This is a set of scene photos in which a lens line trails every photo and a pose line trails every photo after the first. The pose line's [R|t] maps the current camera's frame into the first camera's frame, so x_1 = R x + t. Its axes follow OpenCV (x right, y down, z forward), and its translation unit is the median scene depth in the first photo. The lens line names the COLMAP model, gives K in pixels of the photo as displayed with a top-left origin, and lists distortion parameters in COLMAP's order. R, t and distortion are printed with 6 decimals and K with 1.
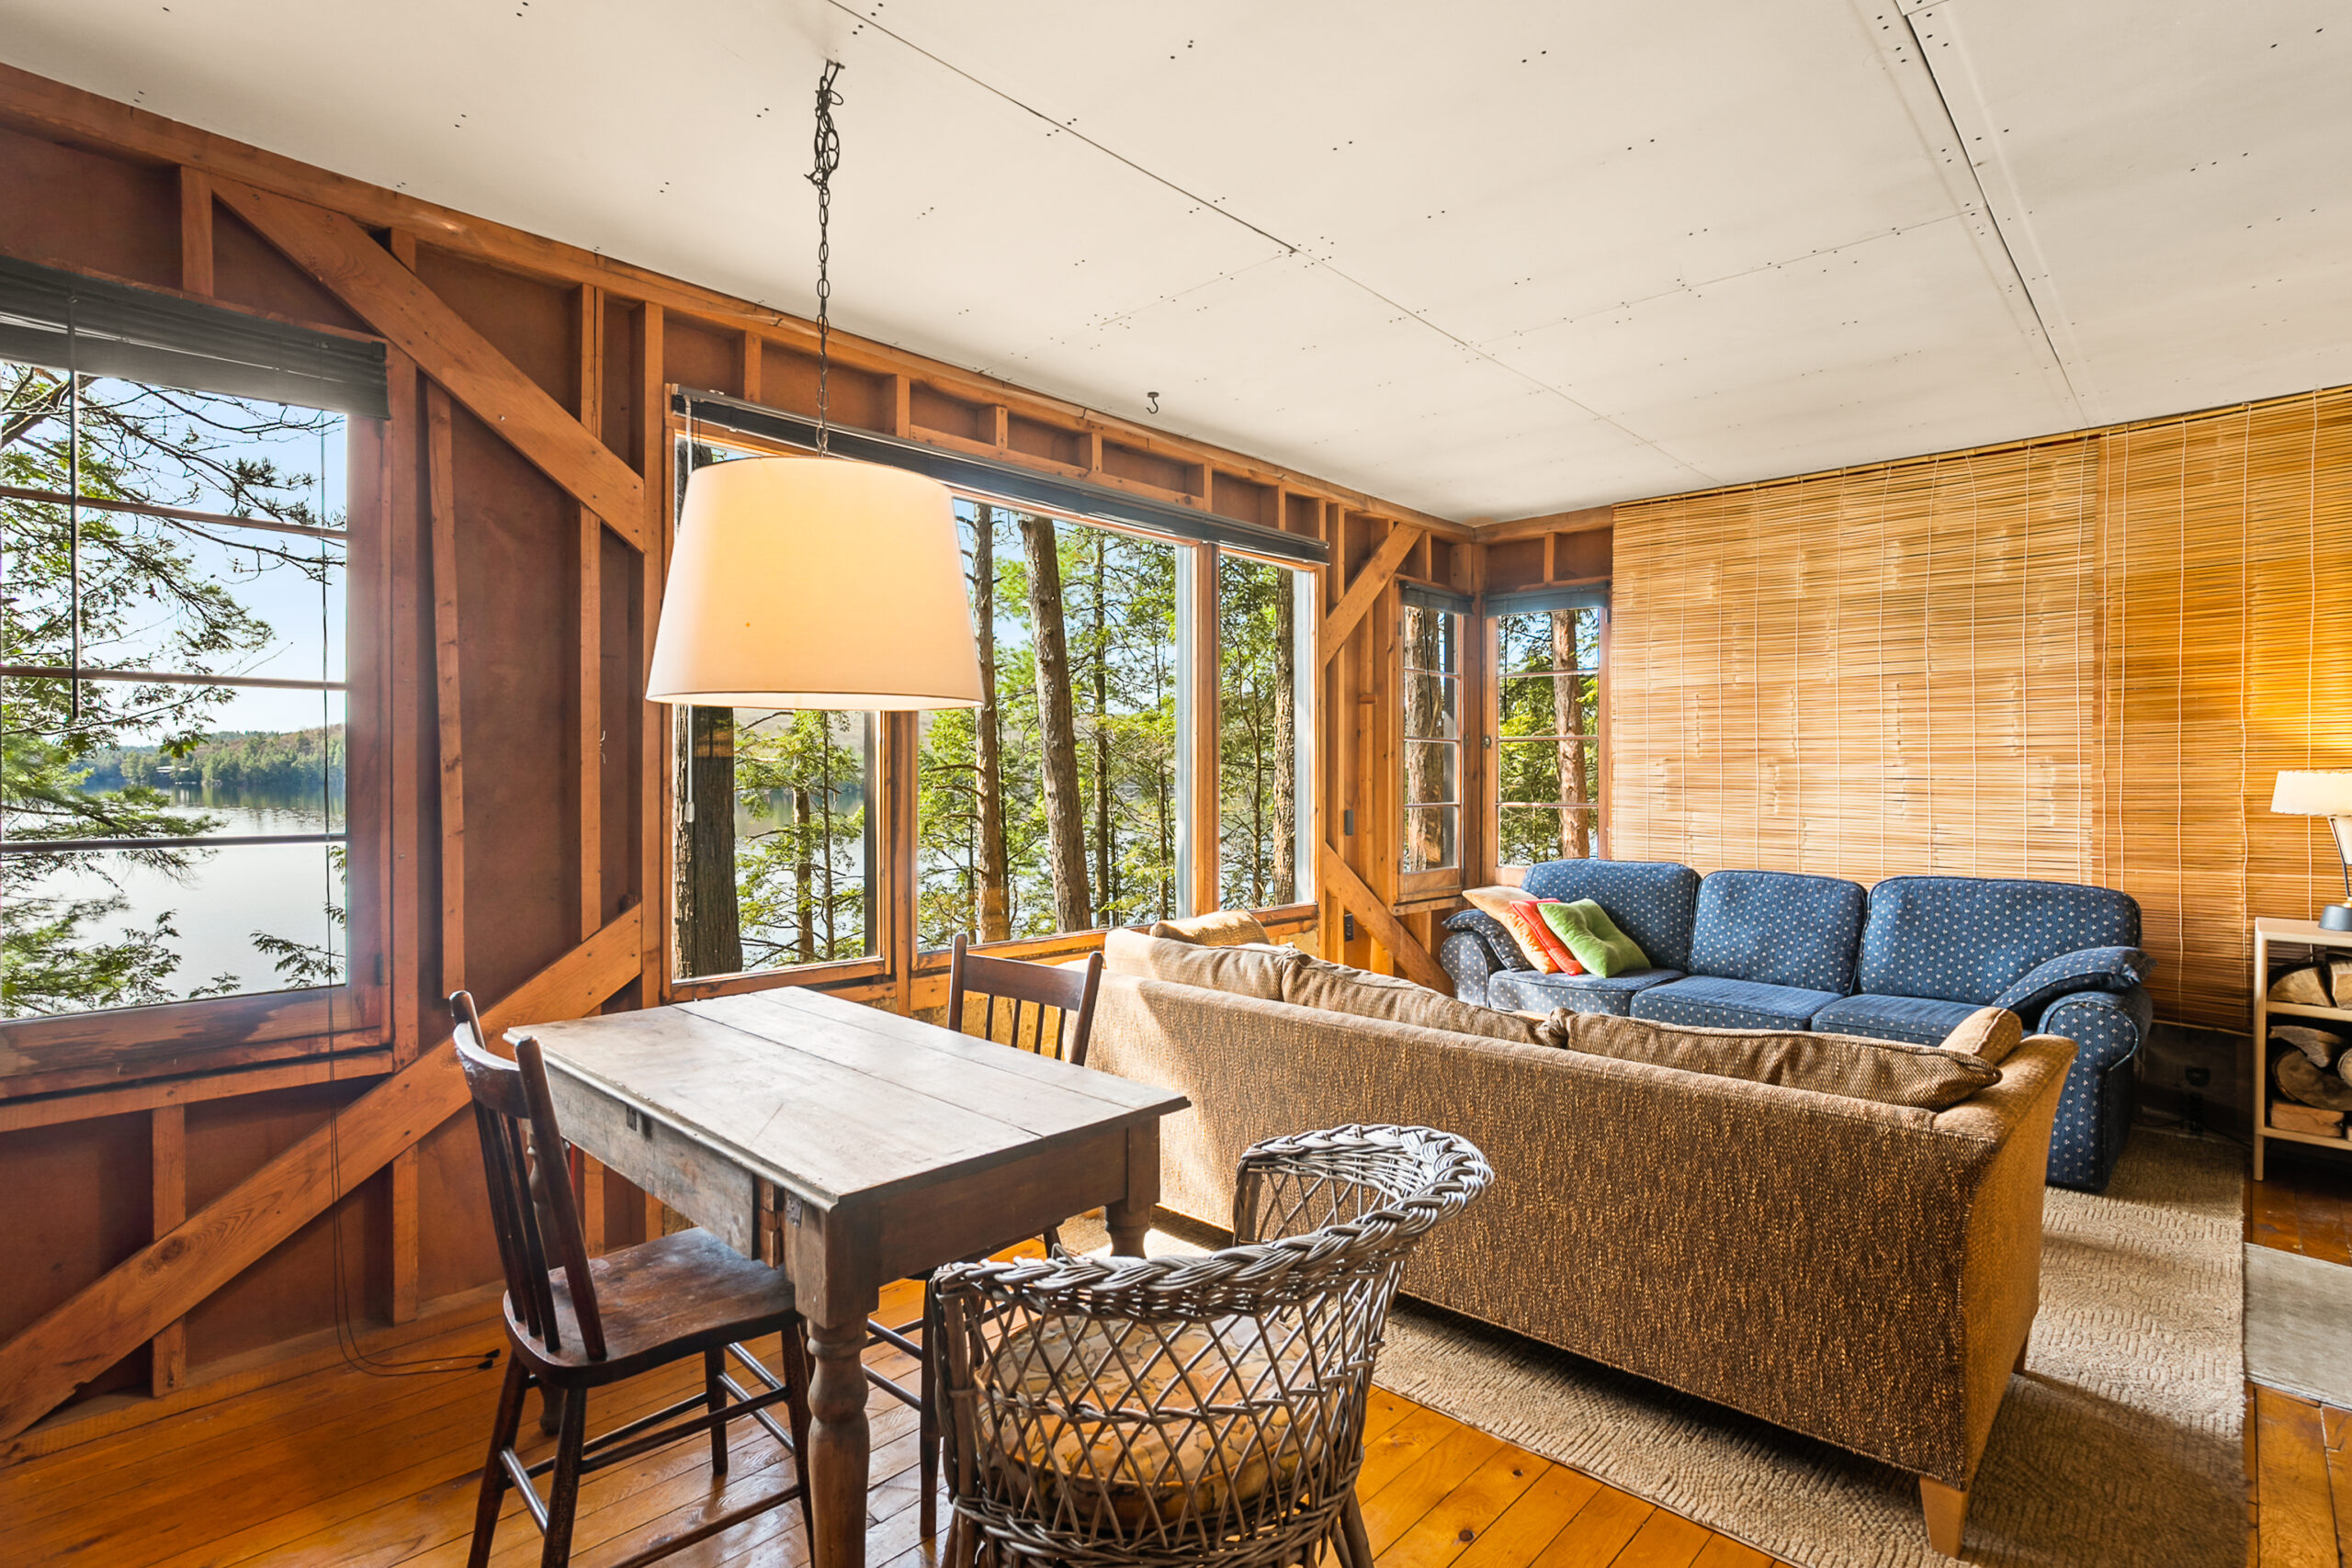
lens RADIAL K [[1152.9, 0, 1173.1], [0, 1152.9, 772.3], [0, 0, 1]] dist [-0.038618, 0.024088]
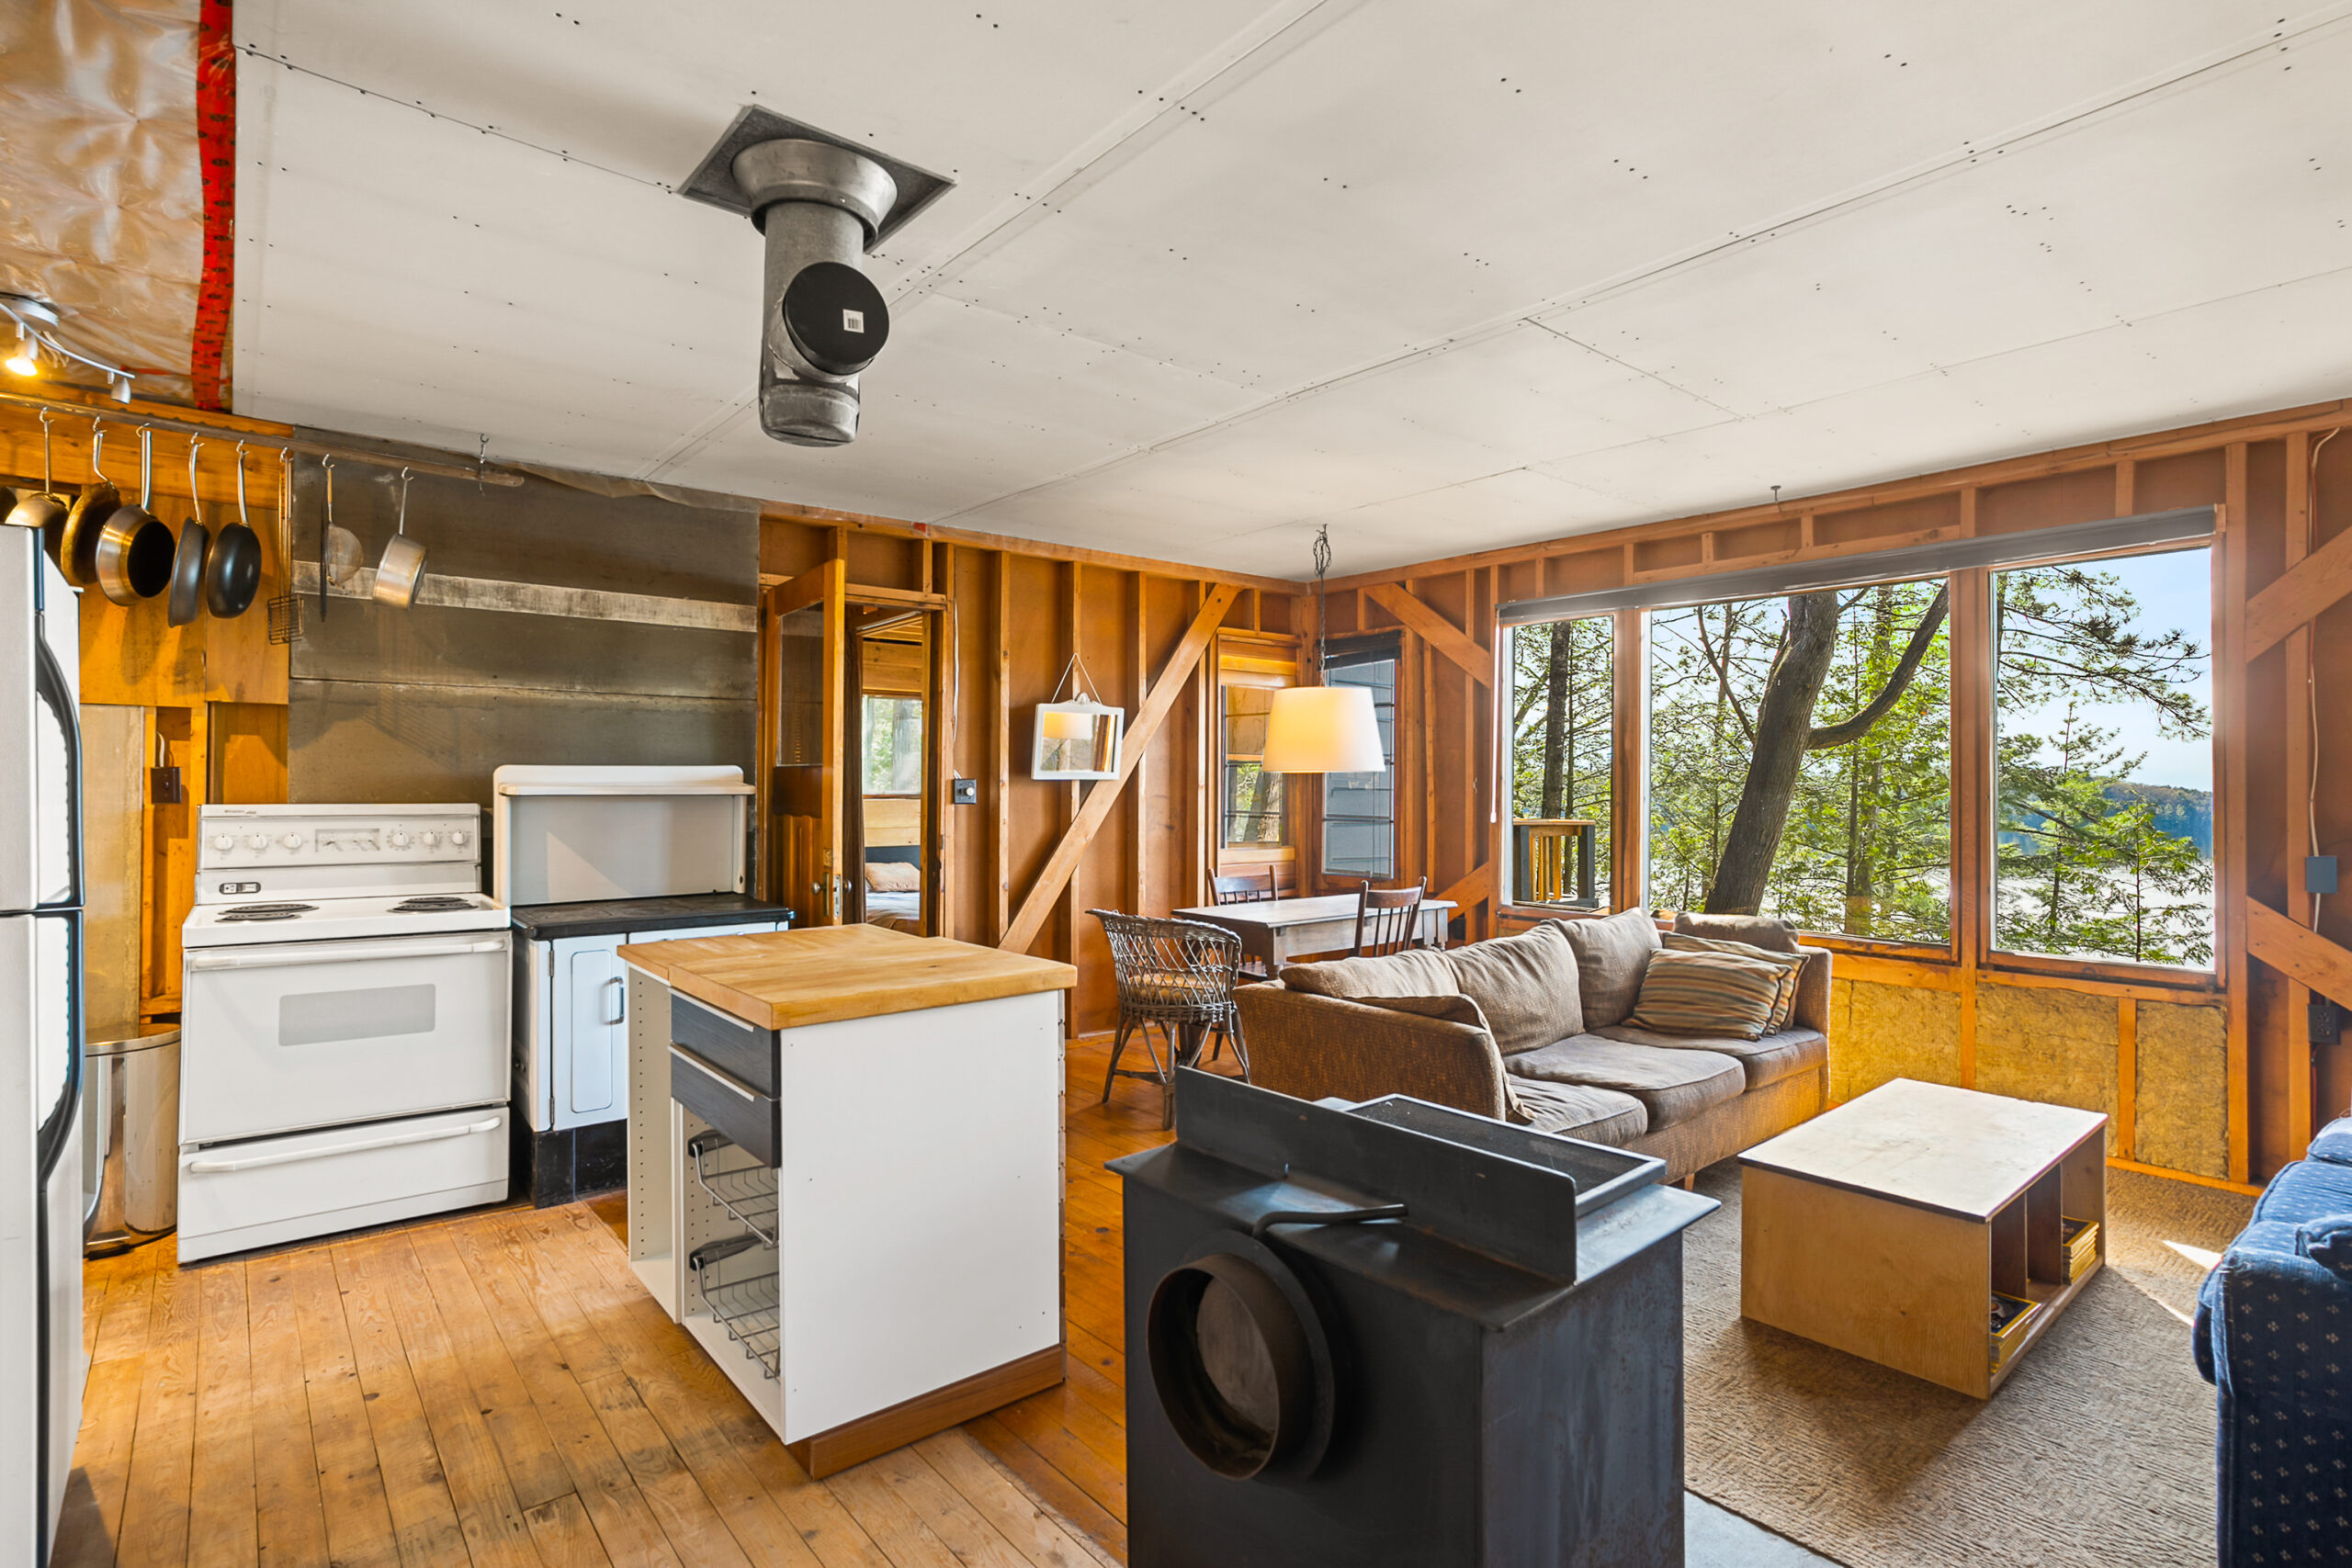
lens RADIAL K [[1152.9, 0, 1173.1], [0, 1152.9, 772.3], [0, 0, 1]] dist [-0.038618, 0.024088]
pose [[-0.112656, -0.015294, -0.993516, 1.000365], [-0.002640, 0.999883, -0.015092, -0.007623], [0.993631, 0.000923, -0.112683, 0.409803]]
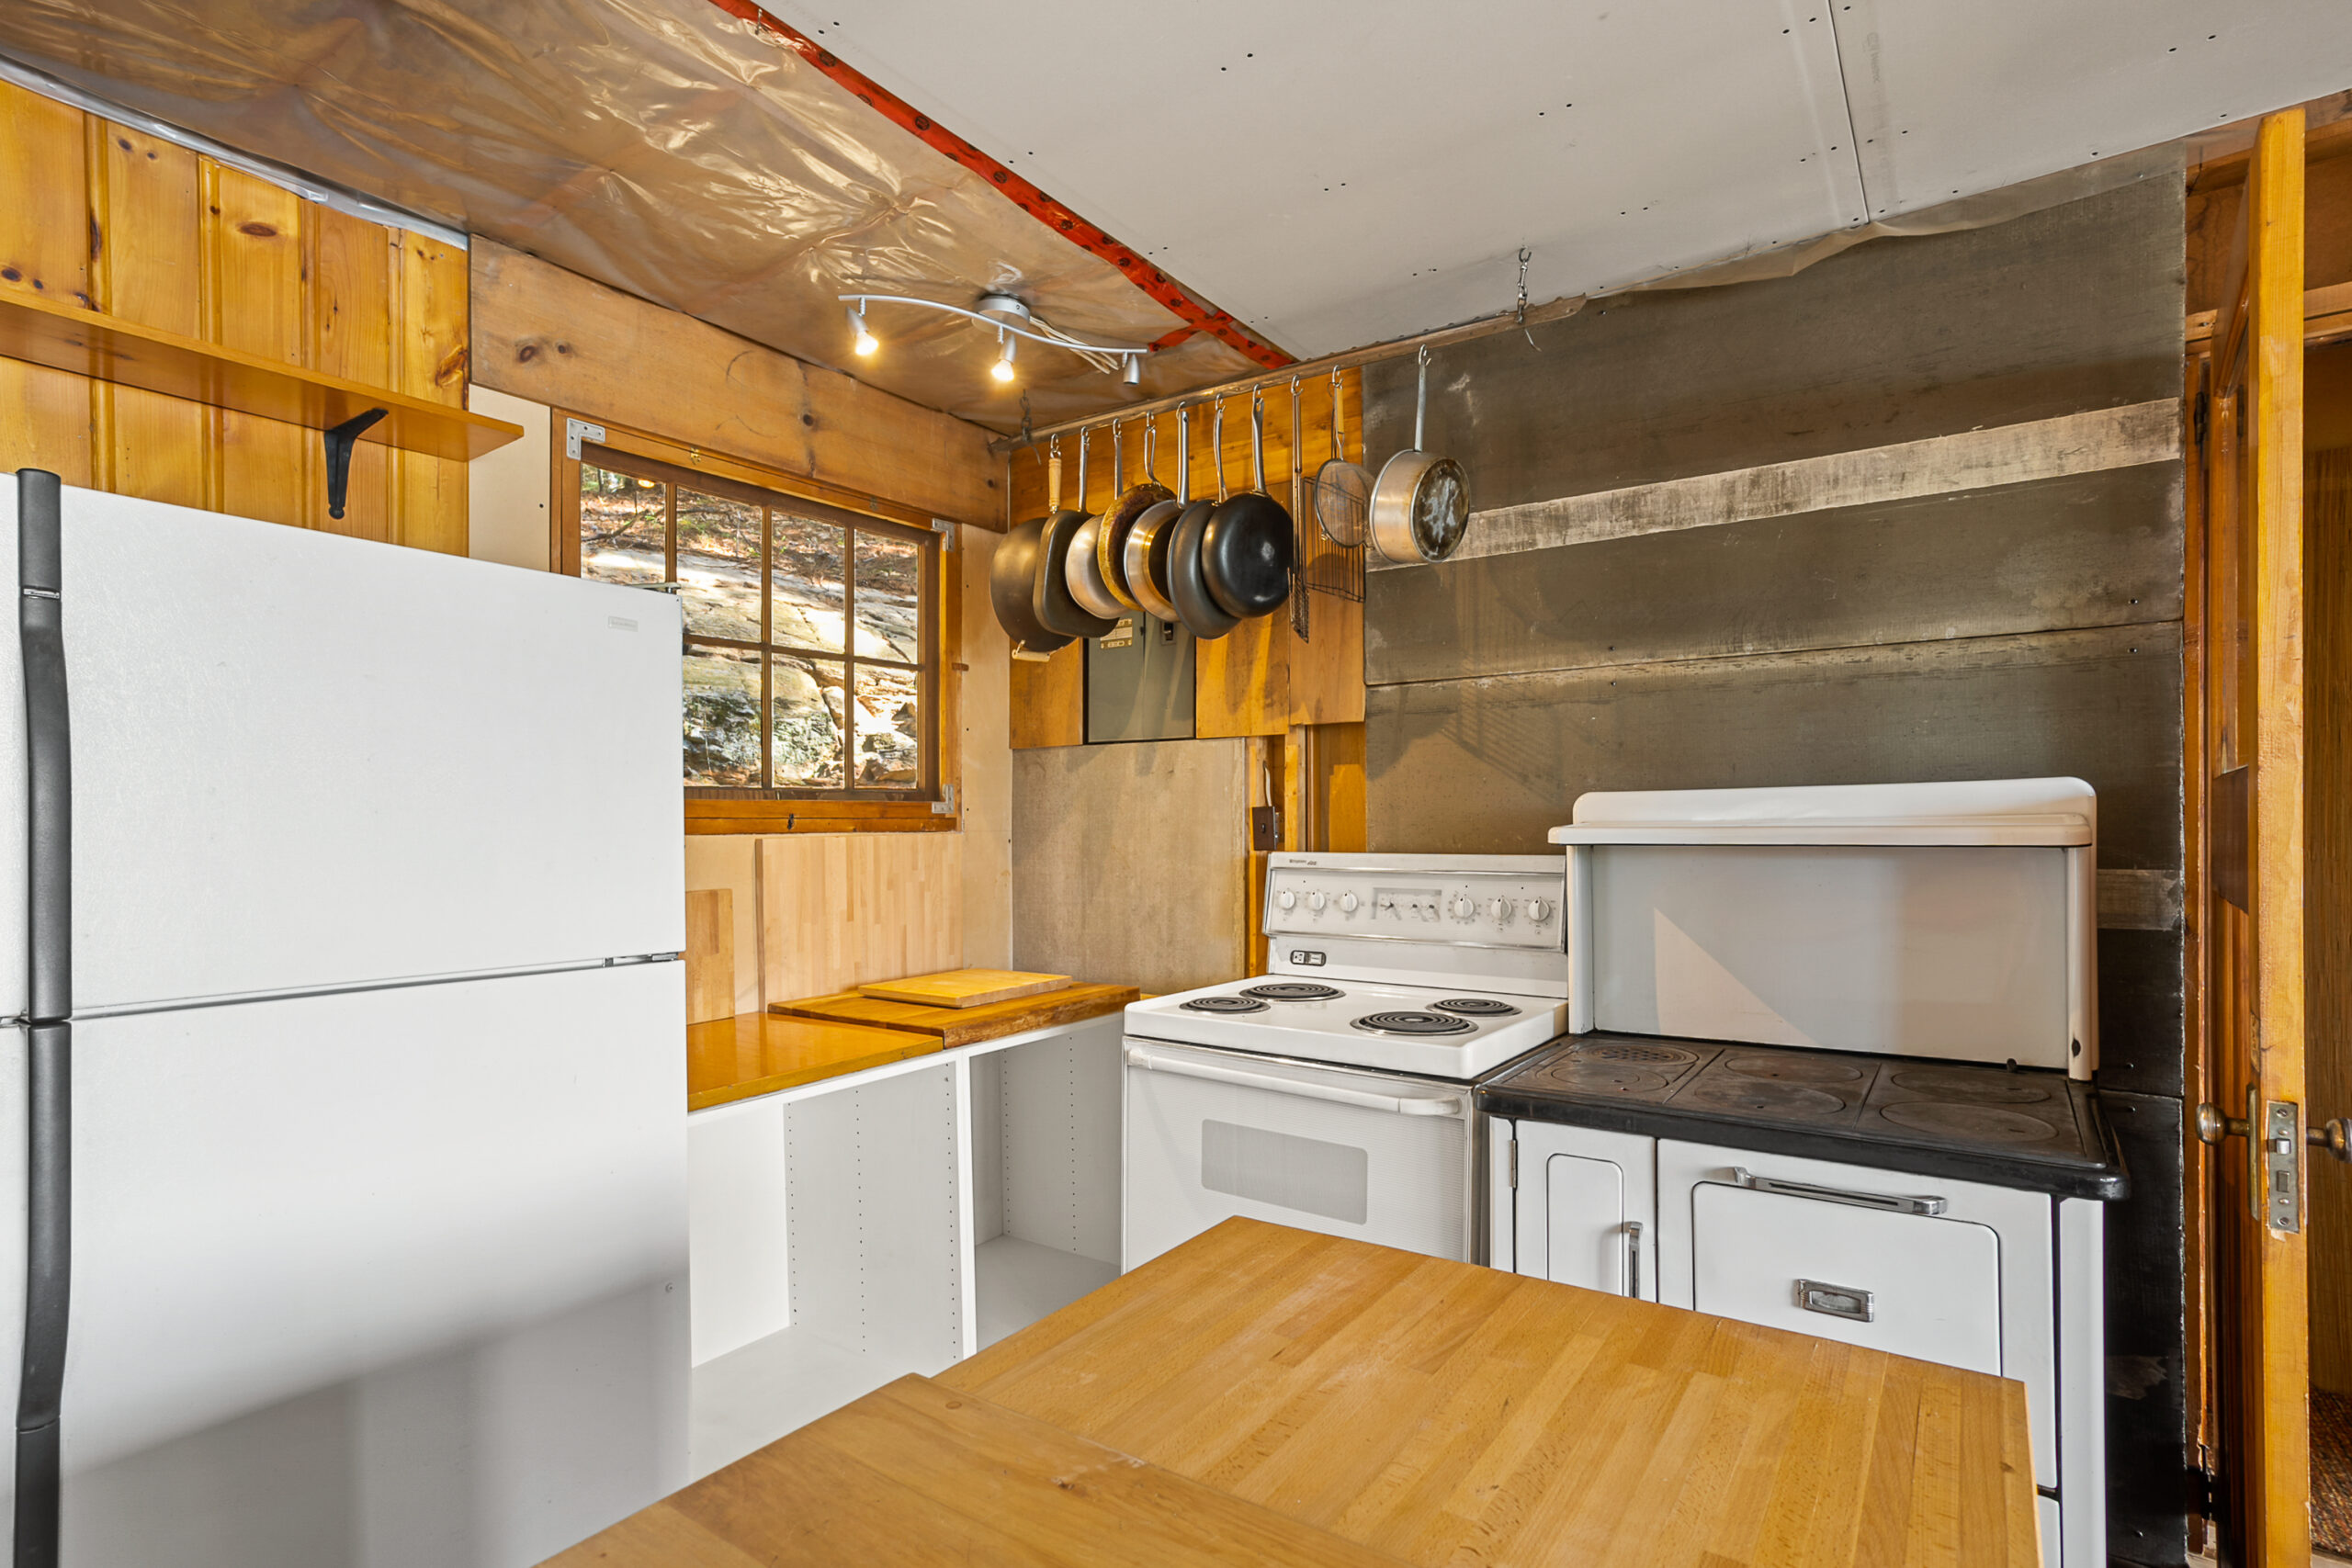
lens RADIAL K [[1158.7, 0, 1156.3], [0, 1158.7, 829.6], [0, 0, 1]] dist [-0.042688, 0.031758]
pose [[-0.990175, 0.004950, -0.139748, 0.470735], [0.004259, 0.999977, 0.005243, -0.011525], [0.139771, 0.004596, -0.990173, 0.297703]]
